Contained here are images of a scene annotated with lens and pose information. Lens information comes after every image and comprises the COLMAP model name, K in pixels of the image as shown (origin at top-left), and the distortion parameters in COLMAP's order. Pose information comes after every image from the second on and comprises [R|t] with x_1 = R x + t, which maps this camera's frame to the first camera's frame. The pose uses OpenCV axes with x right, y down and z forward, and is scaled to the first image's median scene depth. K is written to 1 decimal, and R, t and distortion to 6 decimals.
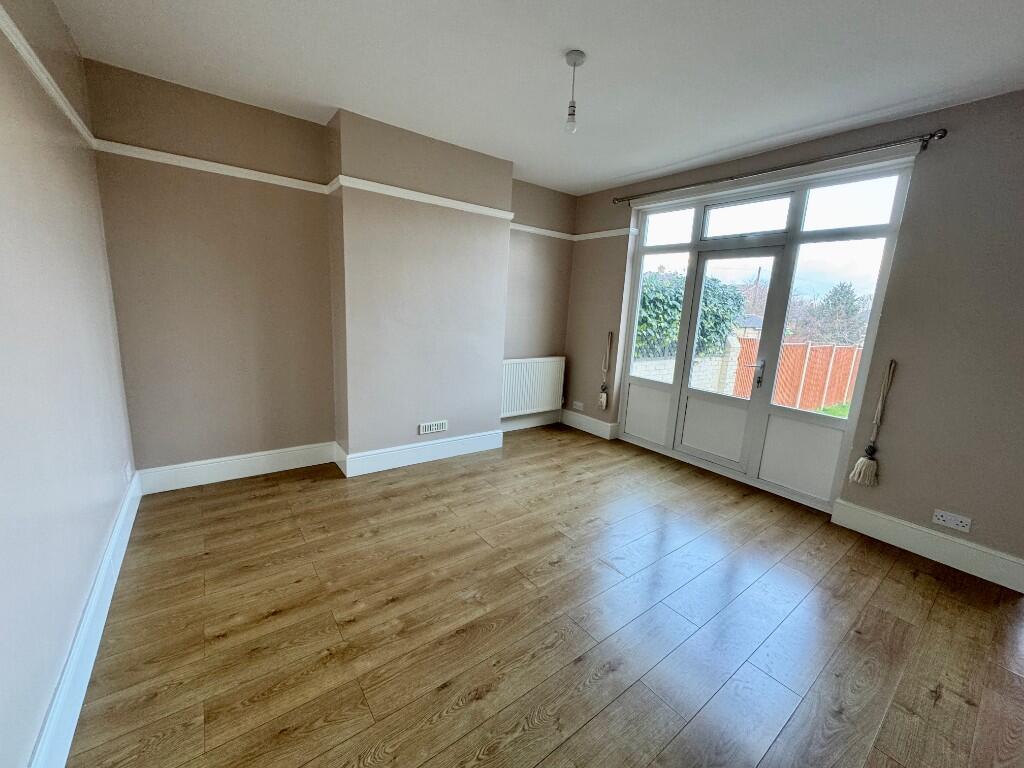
lens RADIAL K [[407.5, 0, 512.8], [0, 407.5, 382.7], [0, 0, 1]] dist [-0.005118, 0.001516]
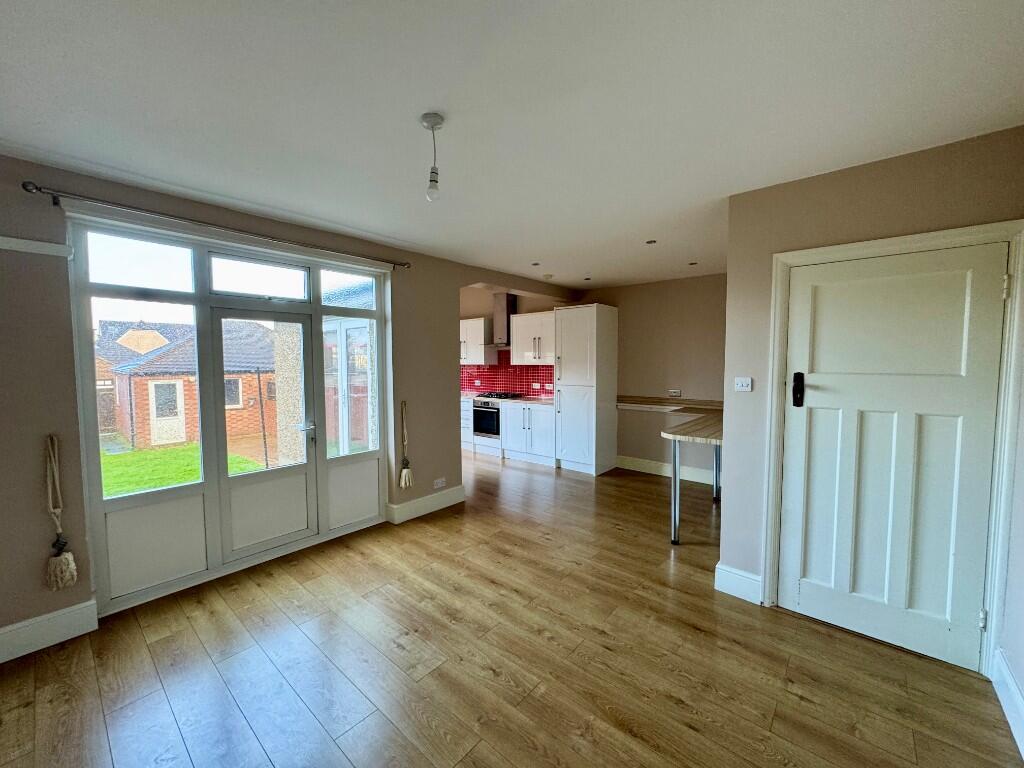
lens RADIAL K [[407.5, 0, 511.1], [0, 407.5, 383.2], [0, 0, 1]] dist [-0.005118, 0.001516]
pose [[-0.207869, -0.107085, 0.972277, -0.578141], [0.175786, 0.973717, 0.144826, -0.249568], [-0.962232, 0.201018, -0.183582, 0.807513]]
